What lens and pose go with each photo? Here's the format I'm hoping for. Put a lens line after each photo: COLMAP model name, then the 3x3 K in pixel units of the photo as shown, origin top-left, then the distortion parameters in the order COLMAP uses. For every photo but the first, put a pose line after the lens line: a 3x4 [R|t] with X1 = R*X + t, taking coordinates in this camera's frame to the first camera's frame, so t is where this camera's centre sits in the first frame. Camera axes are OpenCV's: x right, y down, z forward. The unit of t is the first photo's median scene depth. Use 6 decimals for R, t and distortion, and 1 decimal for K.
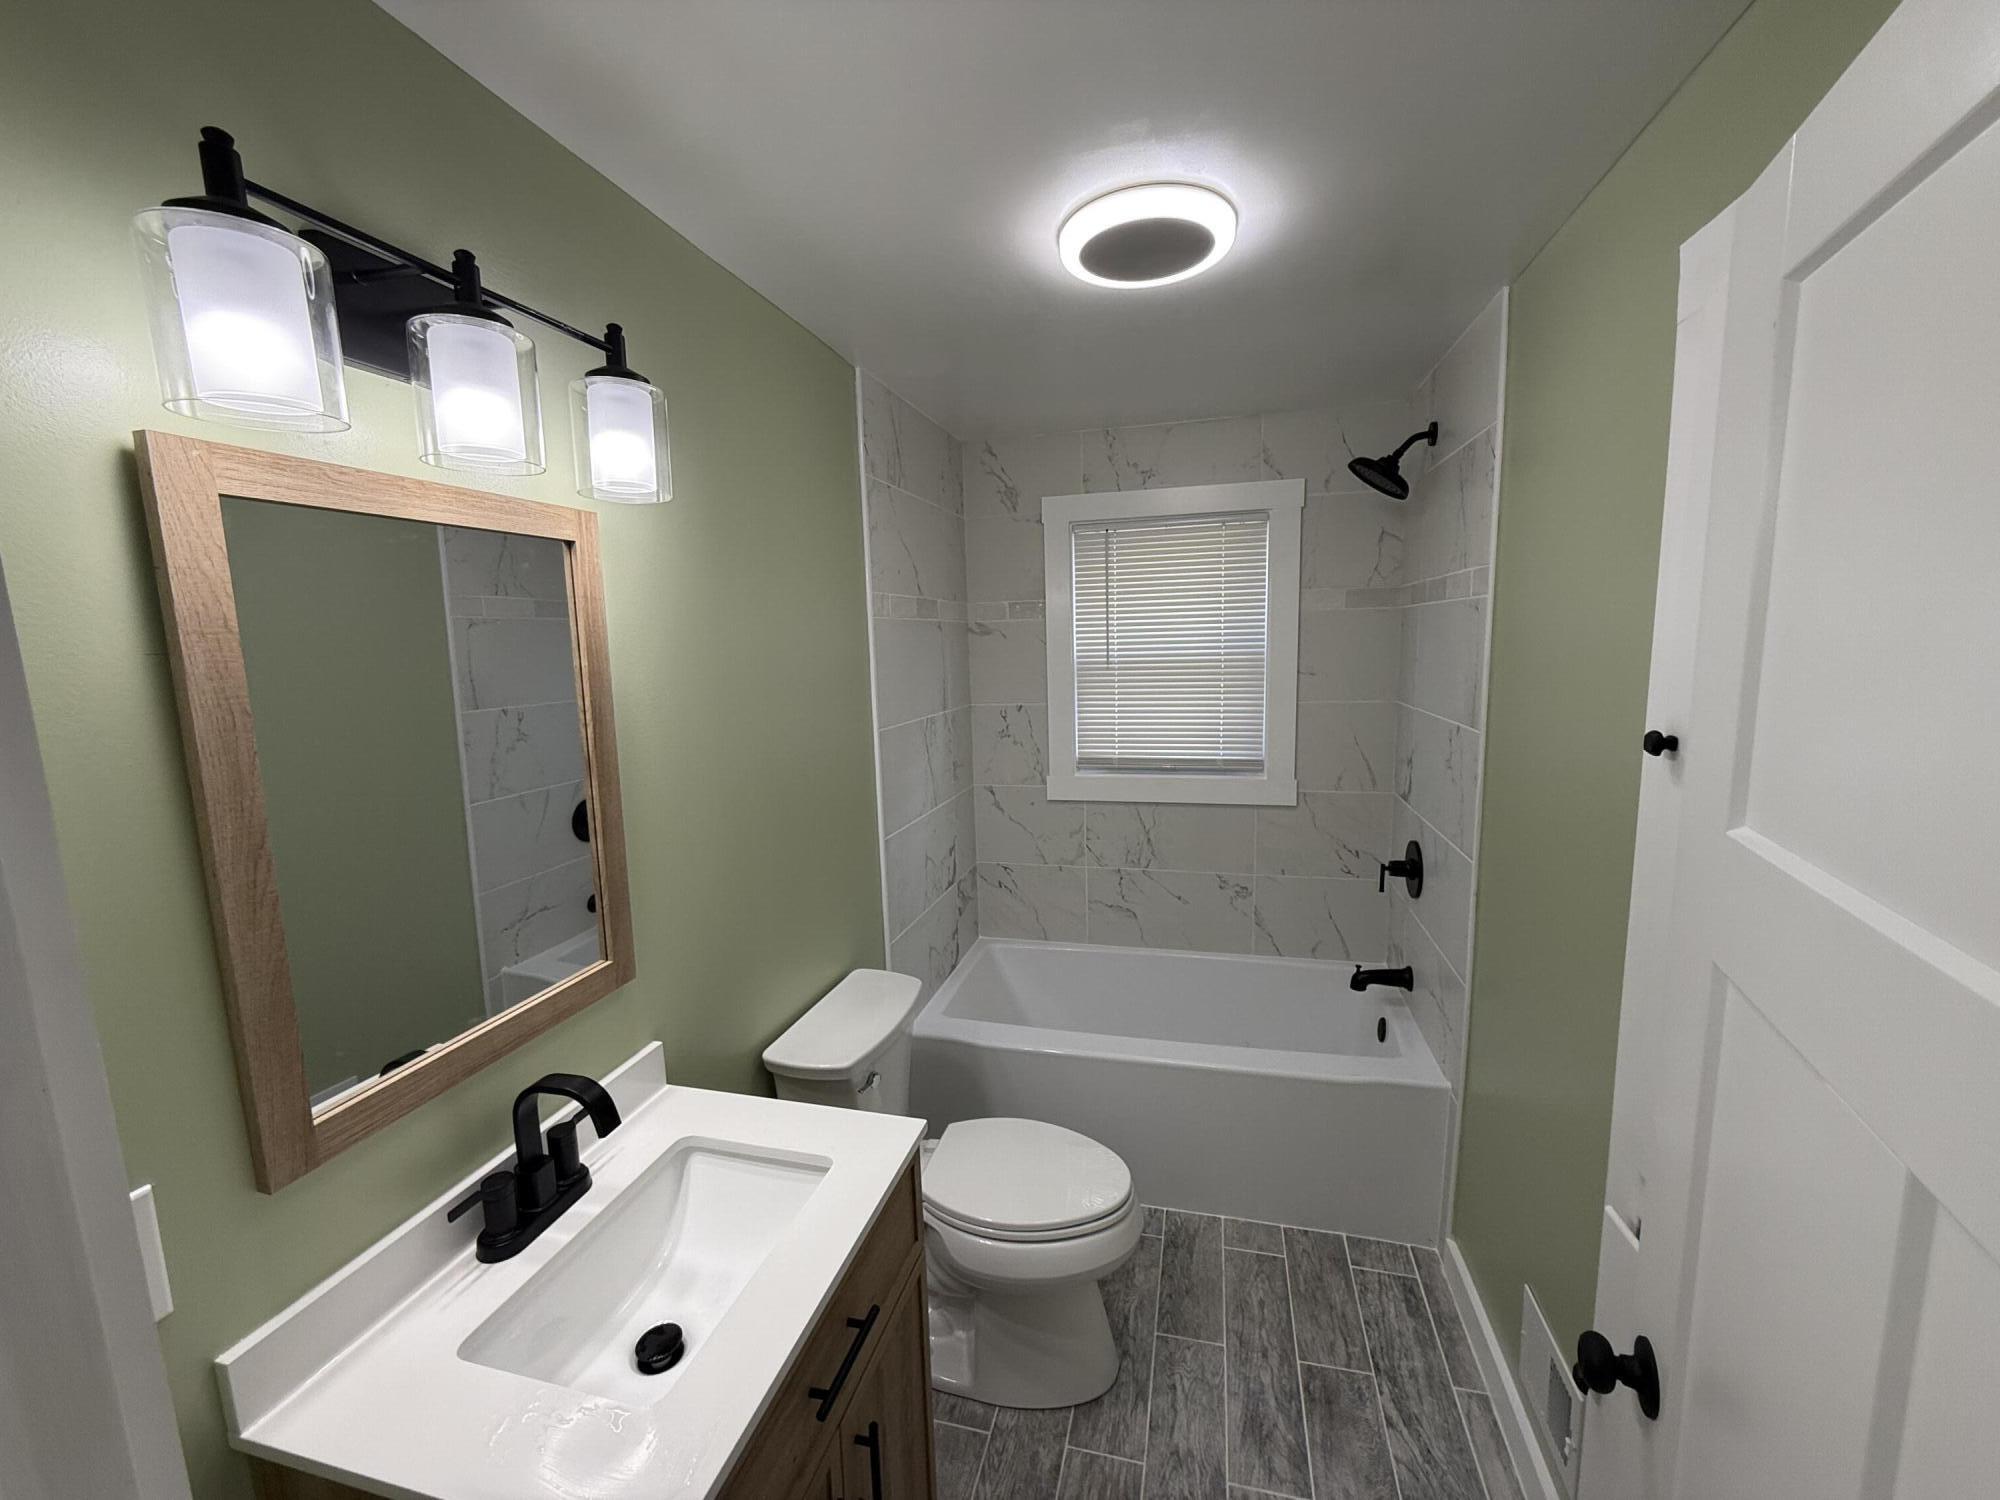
lens RADIAL K [[797.6, 0, 992.5], [0, 797.6, 750.6], [0, 0, 1]] dist [0.000525, 0.000080]
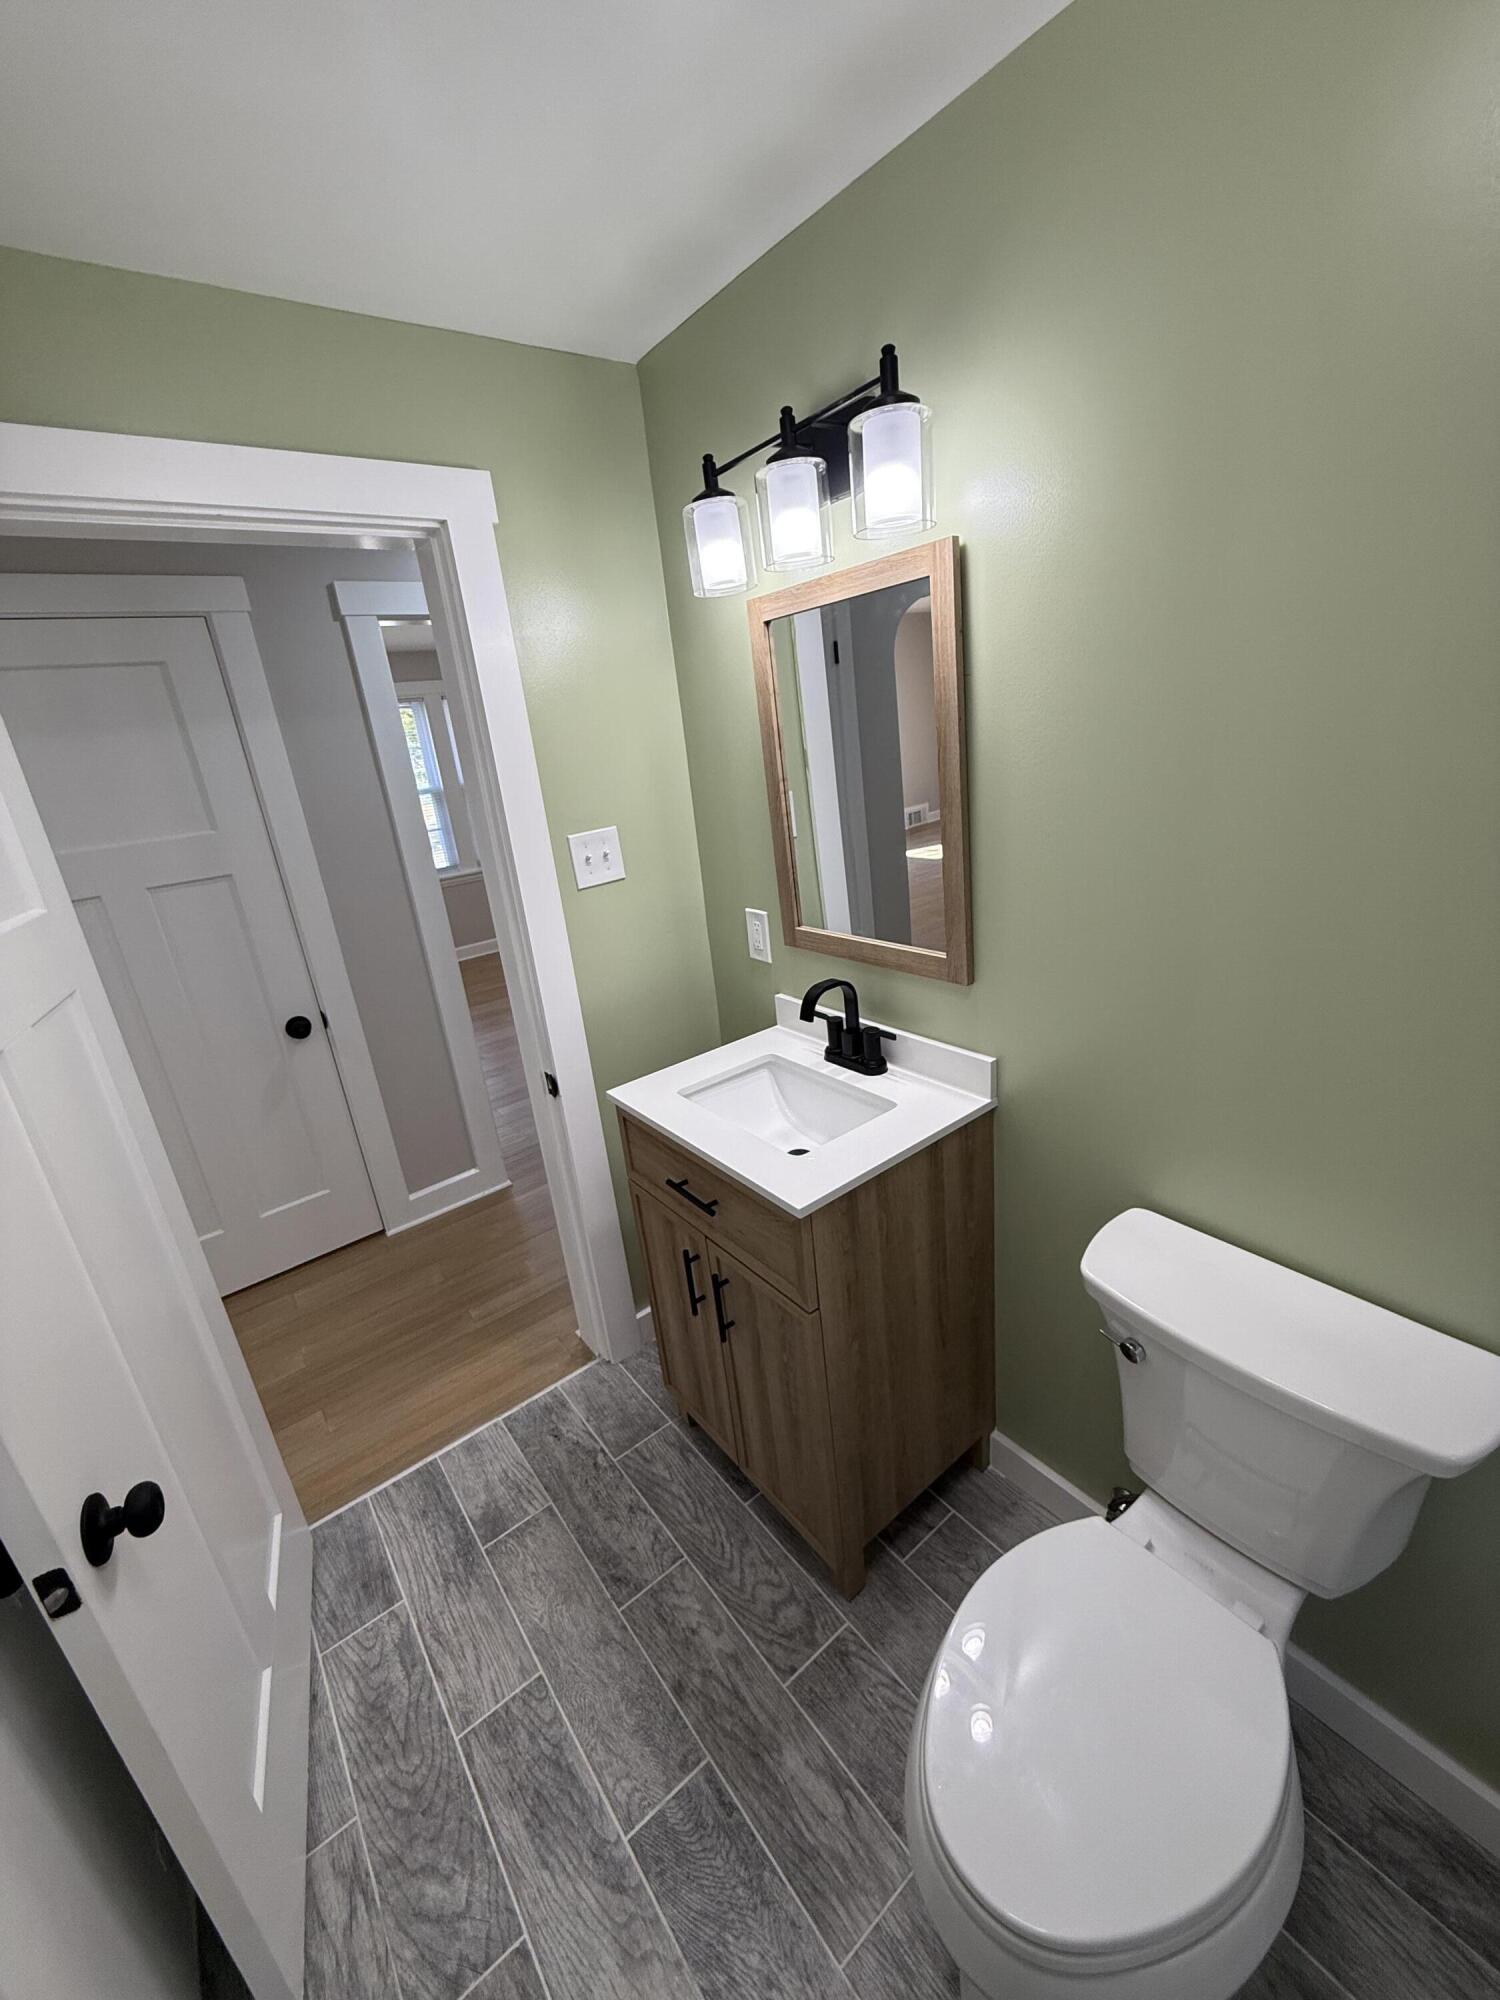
lens RADIAL K [[797.6, 0, 748.9], [0, 797.6, 996.8], [0, 0, 1]] dist [0.000525, 0.000080]
pose [[-0.588336, 0.334299, -0.736278, 0.705844], [-0.001842, 0.909984, 0.414640, -0.207469], [0.808614, 0.245304, -0.534761, 1.688034]]
